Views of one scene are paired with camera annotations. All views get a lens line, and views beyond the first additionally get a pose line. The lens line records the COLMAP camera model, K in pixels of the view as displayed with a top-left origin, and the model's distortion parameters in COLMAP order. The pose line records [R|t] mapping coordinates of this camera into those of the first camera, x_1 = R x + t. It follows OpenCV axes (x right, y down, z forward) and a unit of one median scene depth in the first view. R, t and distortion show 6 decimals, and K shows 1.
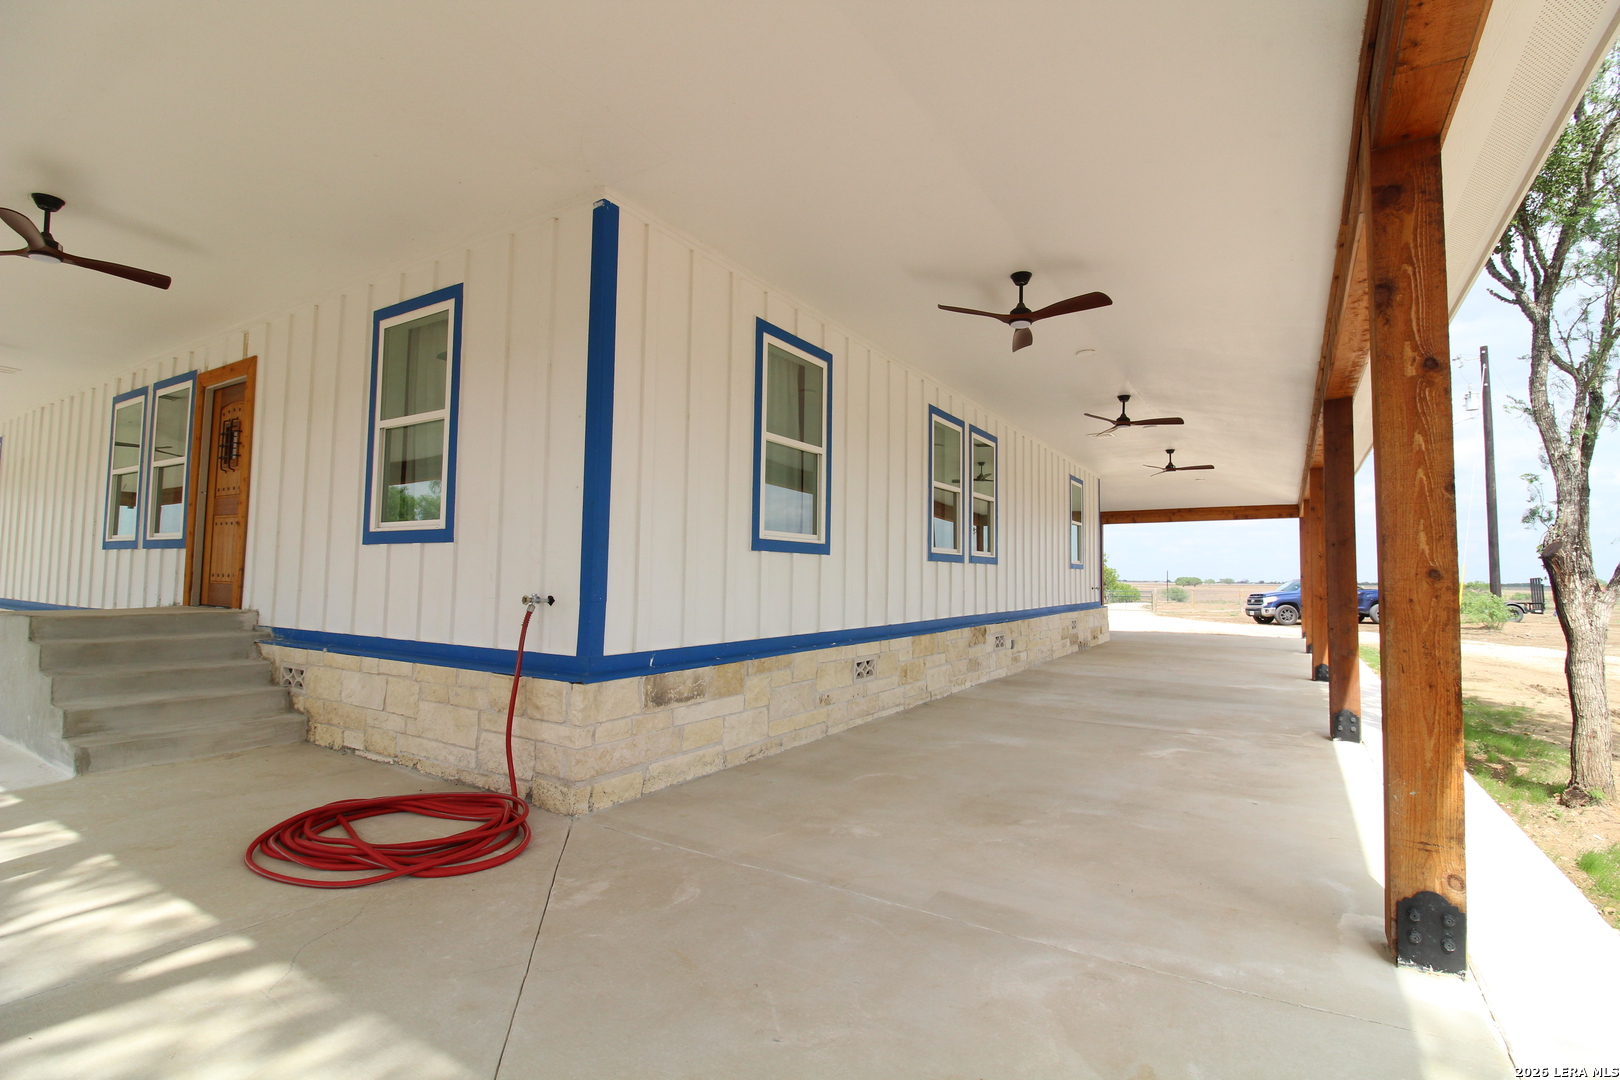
lens RADIAL K [[754.6, 0, 823.4], [0, 754.6, 527.5], [0, 0, 1]] dist [0.003994, -0.012985]
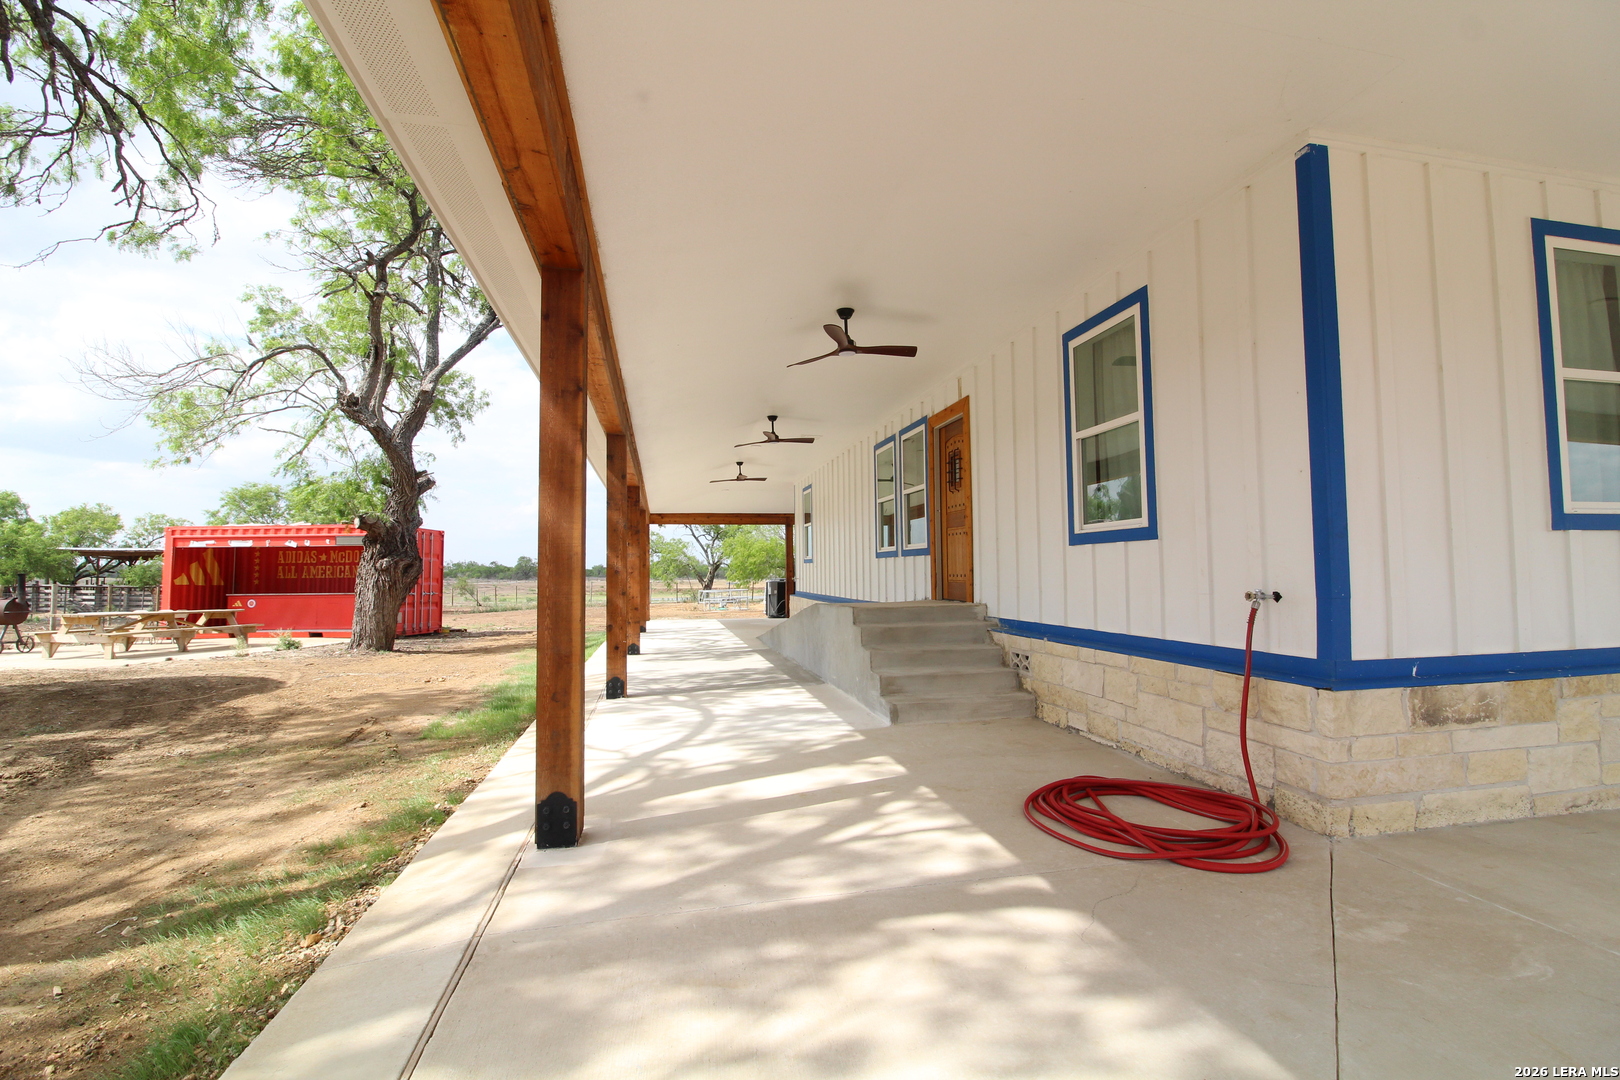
lens RADIAL K [[754.6, 0, 821.2], [0, 754.6, 528.5], [0, 0, 1]] dist [0.003994, -0.012985]
pose [[0.689591, -0.061401, -0.721591, -0.066317], [0.066043, 0.997579, -0.021771, -0.002791], [0.721181, -0.032643, 0.691977, -0.034449]]
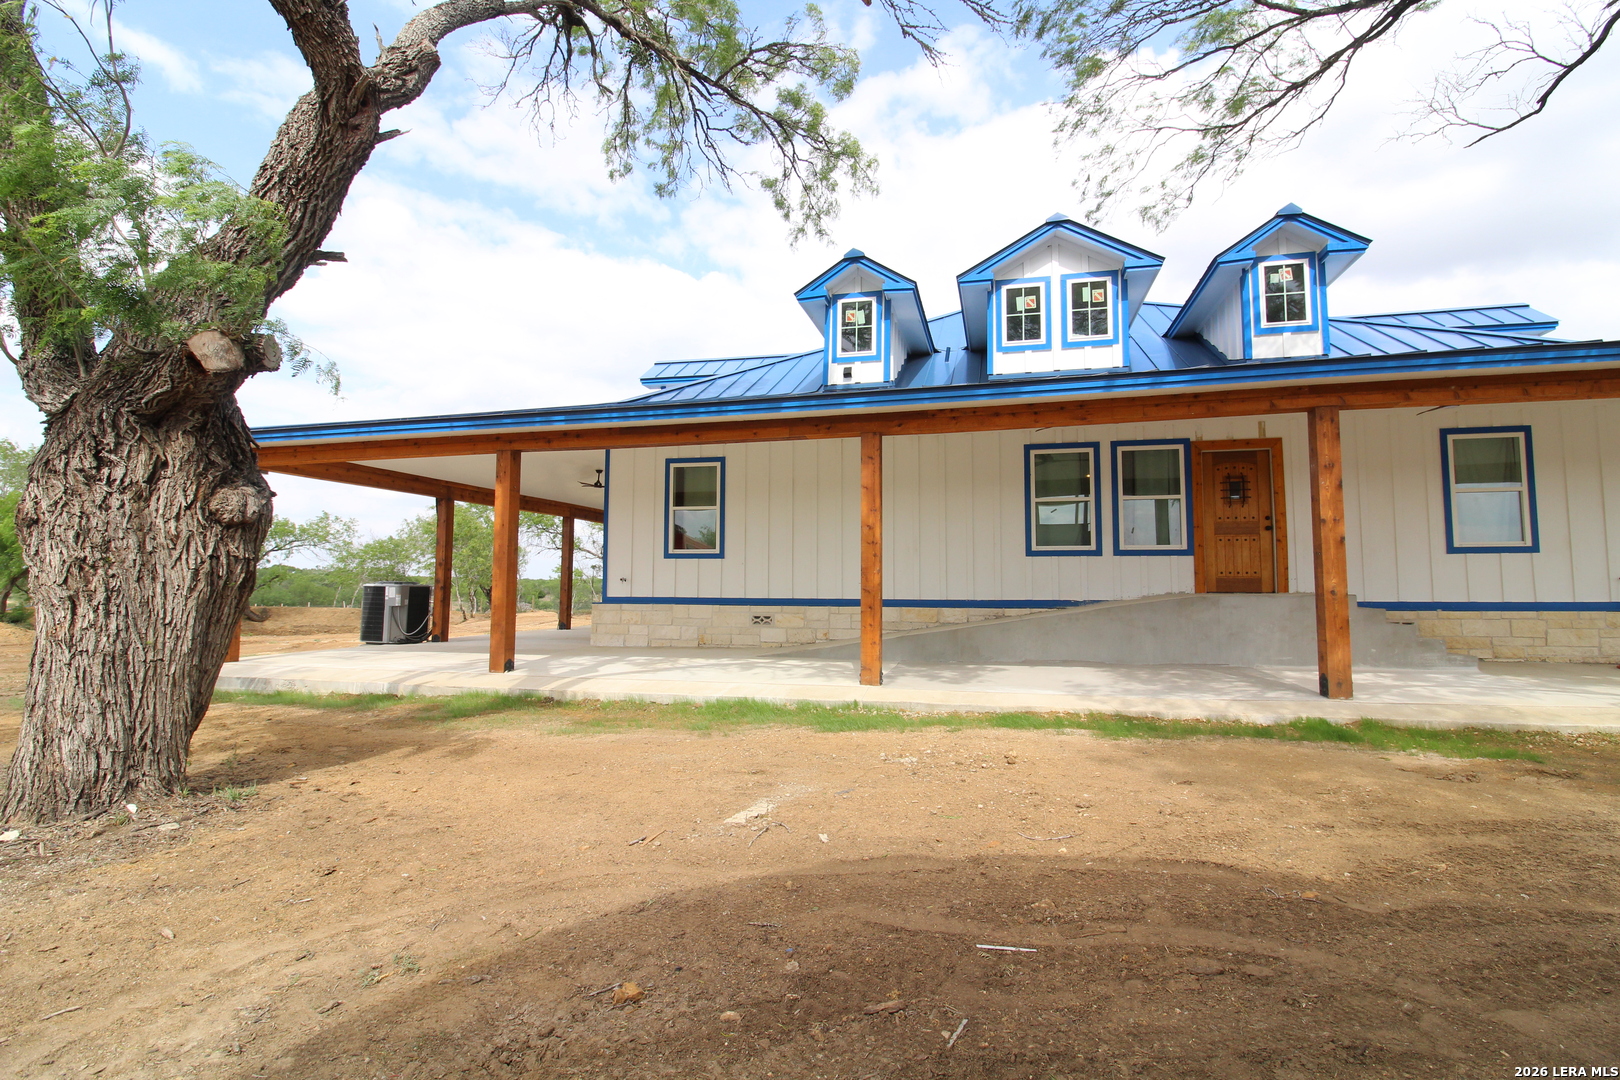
lens RADIAL K [[754.6, 0, 826.3], [0, 754.6, 505.0], [0, 0, 1]] dist [0.003994, -0.012985]
pose [[0.946737, -0.000140, 0.322009, -2.998944], [-0.000169, 1.000000, 0.000931, -0.111816], [-0.322009, -0.000935, 0.946736, -0.310495]]
